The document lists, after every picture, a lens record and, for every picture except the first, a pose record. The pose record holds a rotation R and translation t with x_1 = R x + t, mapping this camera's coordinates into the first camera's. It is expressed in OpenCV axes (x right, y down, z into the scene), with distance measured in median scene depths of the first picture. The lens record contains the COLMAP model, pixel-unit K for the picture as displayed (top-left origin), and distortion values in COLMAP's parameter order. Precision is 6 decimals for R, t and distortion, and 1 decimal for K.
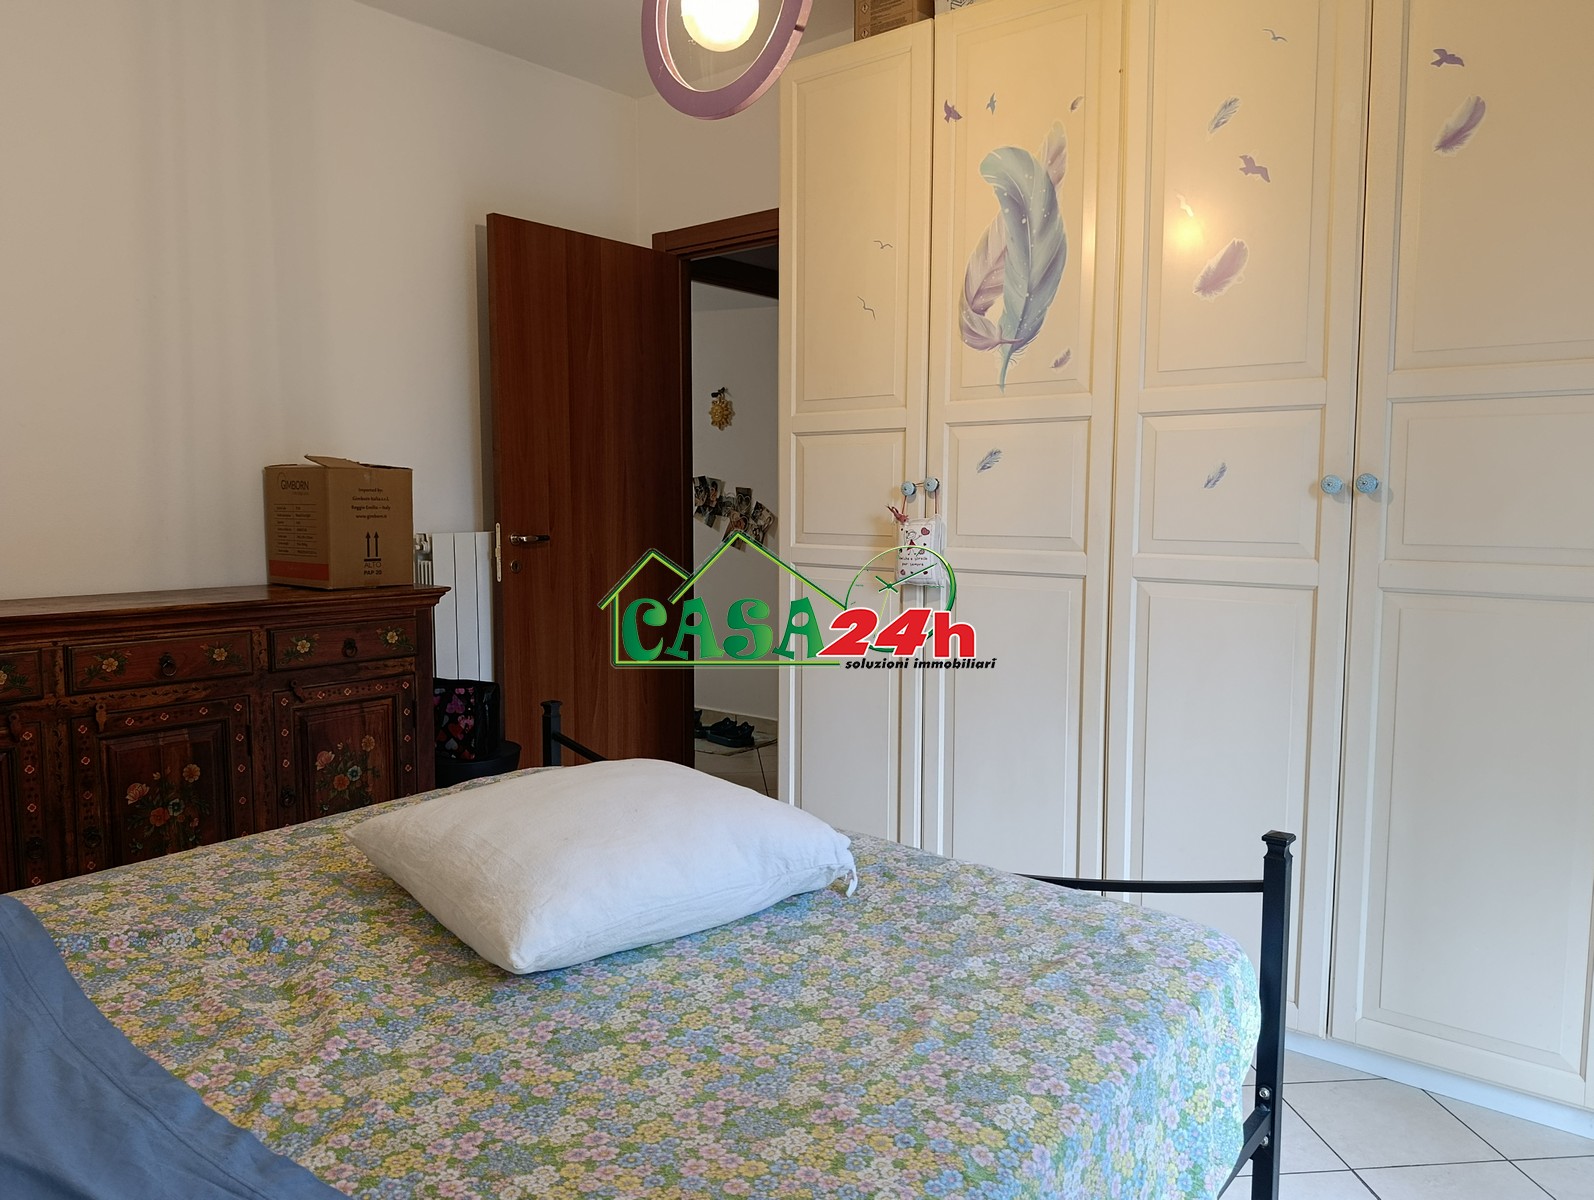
lens RADIAL K [[1149.0, 0, 795.2], [0, 1149.0, 609.9], [0, 0, 1]] dist [0.041463, -0.076517]
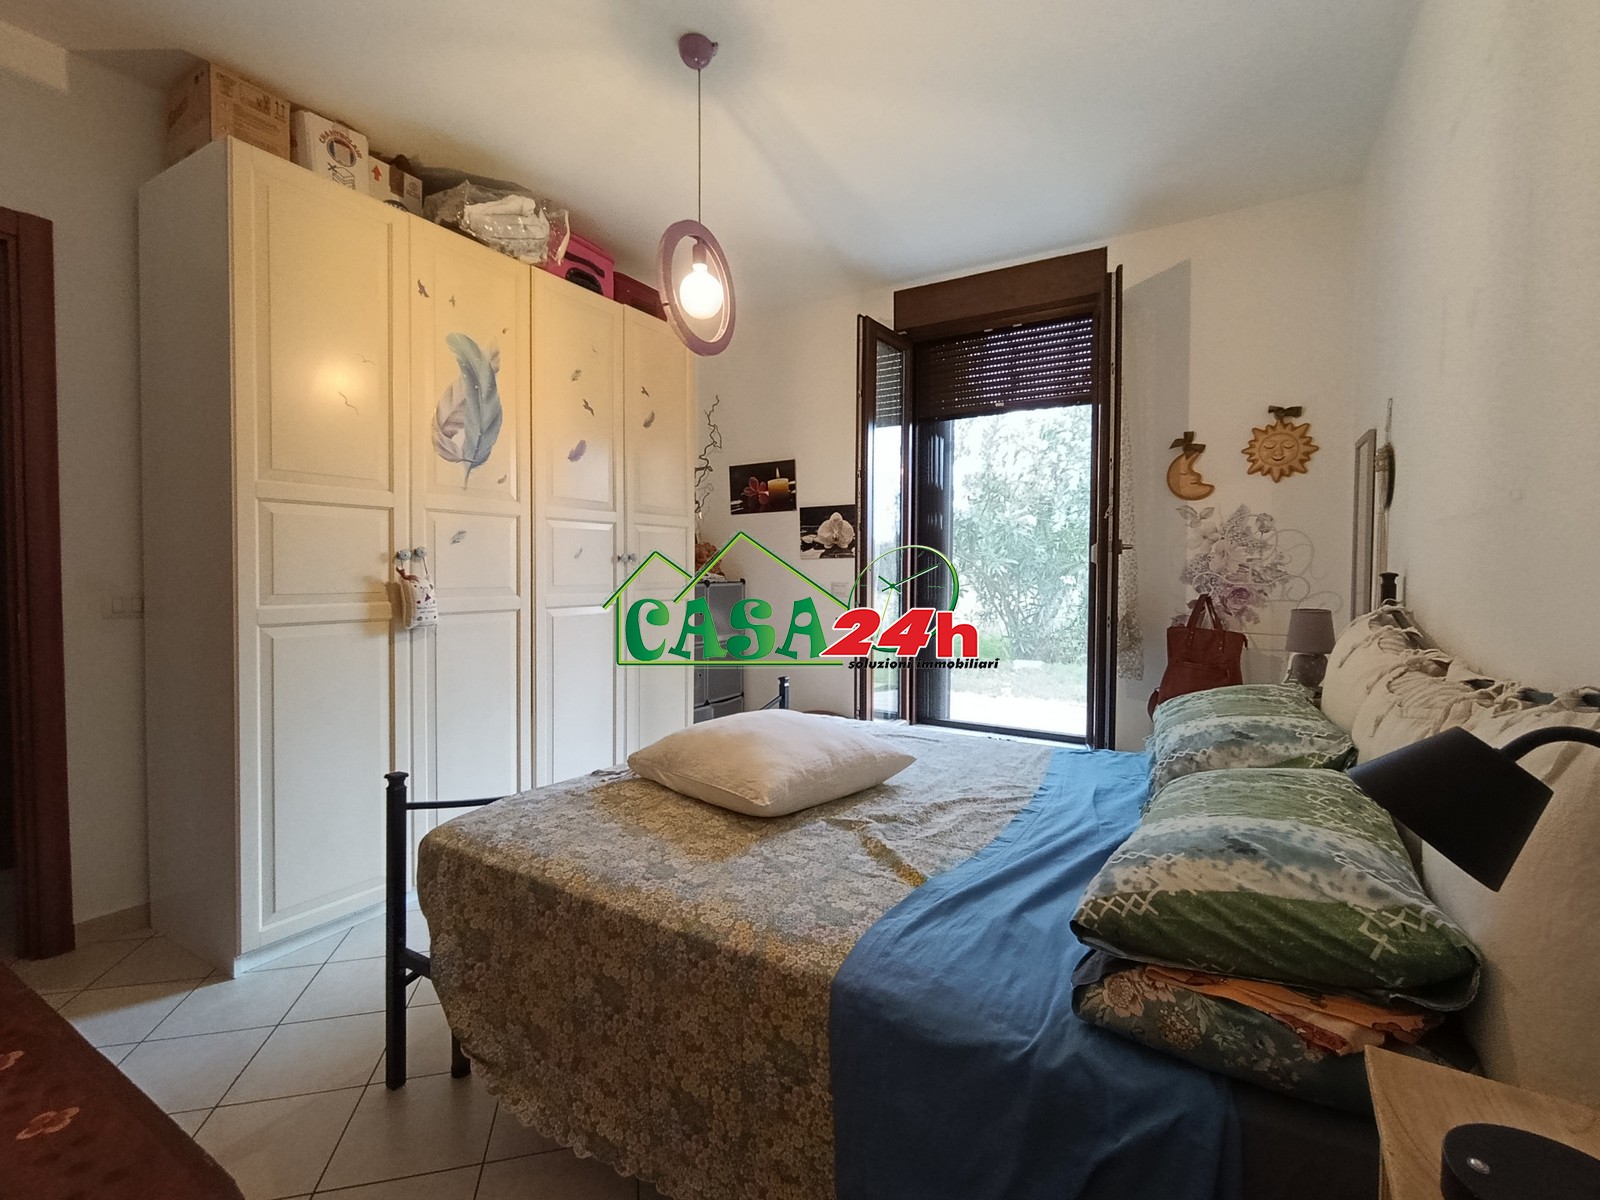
lens RADIAL K [[720.7, 0, 811.3], [0, 720.7, 591.5], [0, 0, 1]] dist [0.012346, -0.000185]
pose [[-0.147782, -0.035495, 0.988383, -0.840908], [0.084333, 0.995264, 0.048351, -0.068175], [-0.985418, 0.090498, -0.144089, 0.708753]]
